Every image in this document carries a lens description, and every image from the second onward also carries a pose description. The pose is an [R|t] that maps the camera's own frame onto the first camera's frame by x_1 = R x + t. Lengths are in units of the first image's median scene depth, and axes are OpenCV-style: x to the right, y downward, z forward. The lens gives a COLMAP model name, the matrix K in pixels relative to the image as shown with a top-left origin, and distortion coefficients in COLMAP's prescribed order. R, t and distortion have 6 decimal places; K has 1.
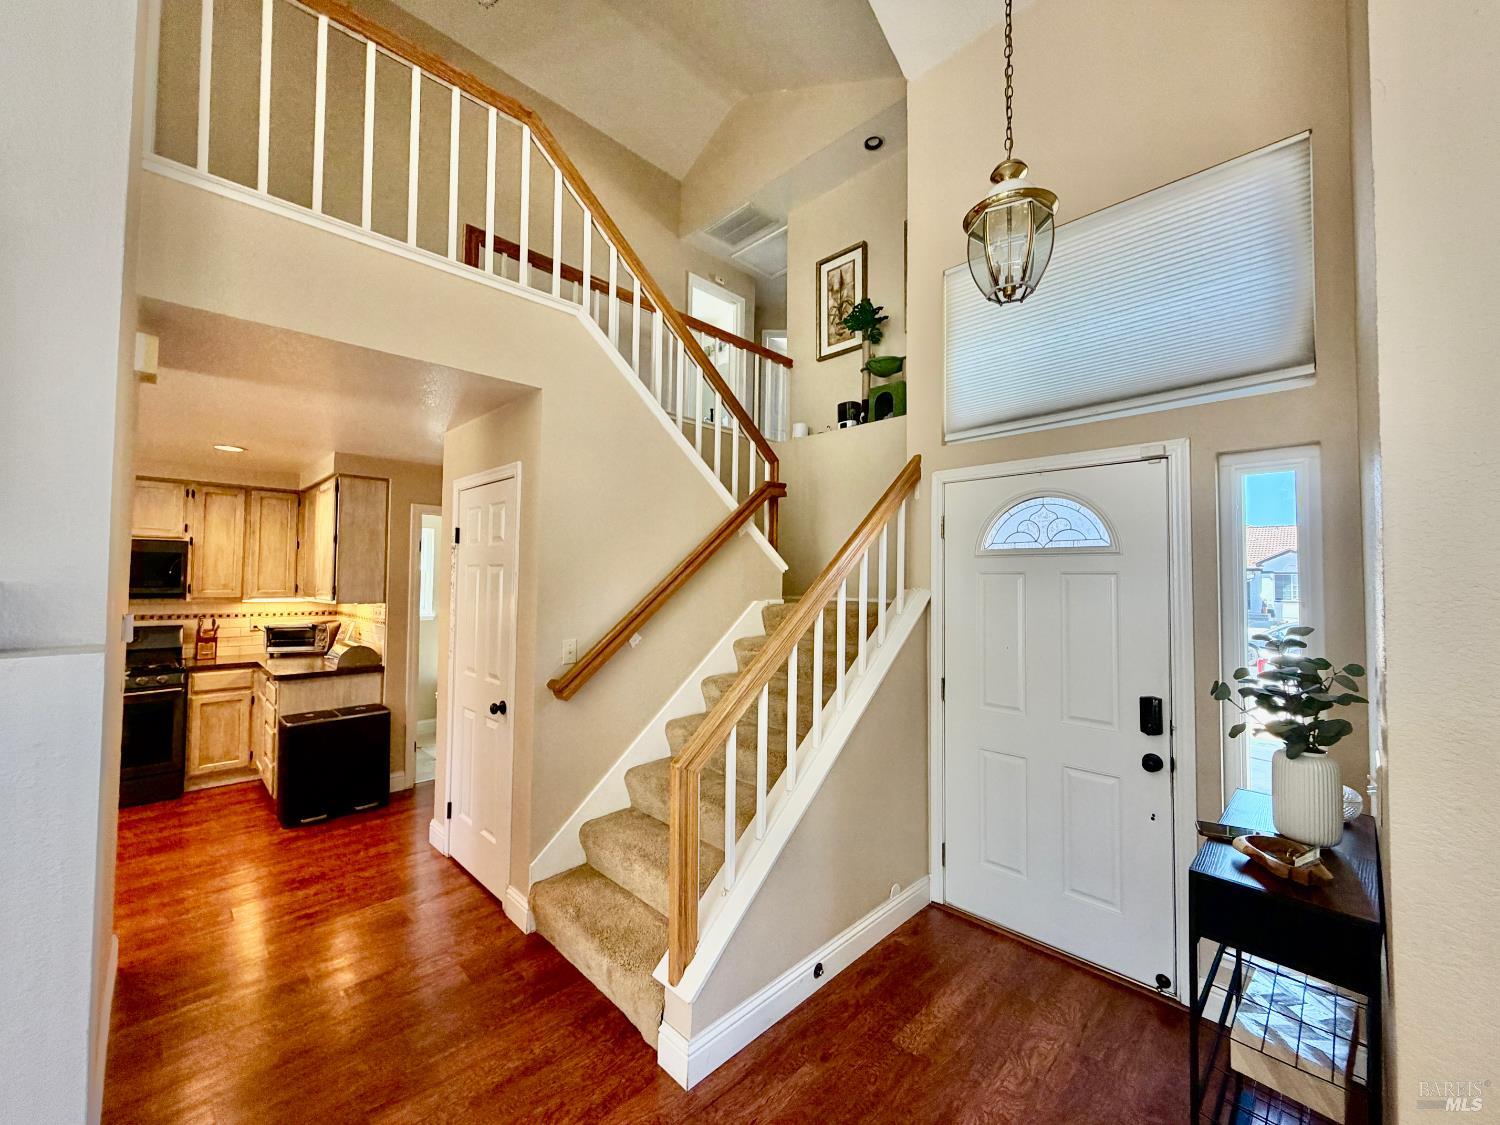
lens RADIAL K [[598.3, 0, 738.8], [0, 598.3, 562.7], [0, 0, 1]] dist [-0.010620, 0.000050]
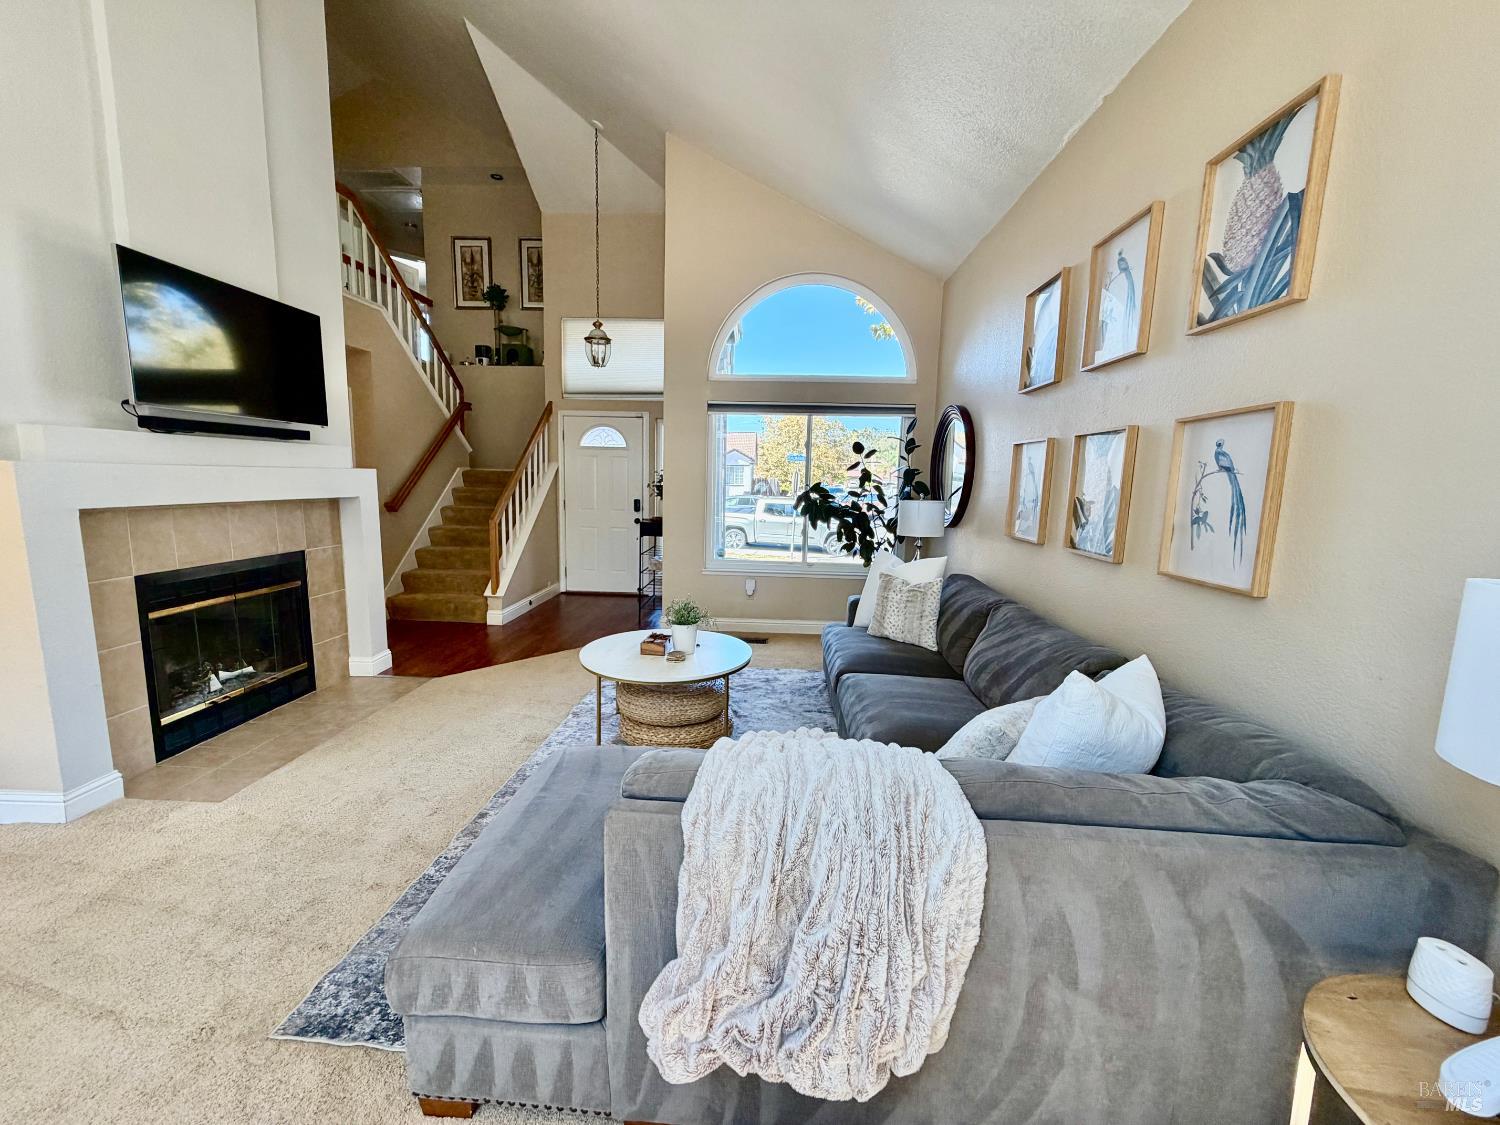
lens RADIAL K [[598.3, 0, 744.6], [0, 598.3, 561.8], [0, 0, 1]] dist [-0.010620, 0.000050]
pose [[0.730043, -0.083743, 0.678251, -0.600205], [-0.040843, 0.985343, 0.165621, 0.008702], [-0.682179, -0.148613, 0.715923, -0.961596]]
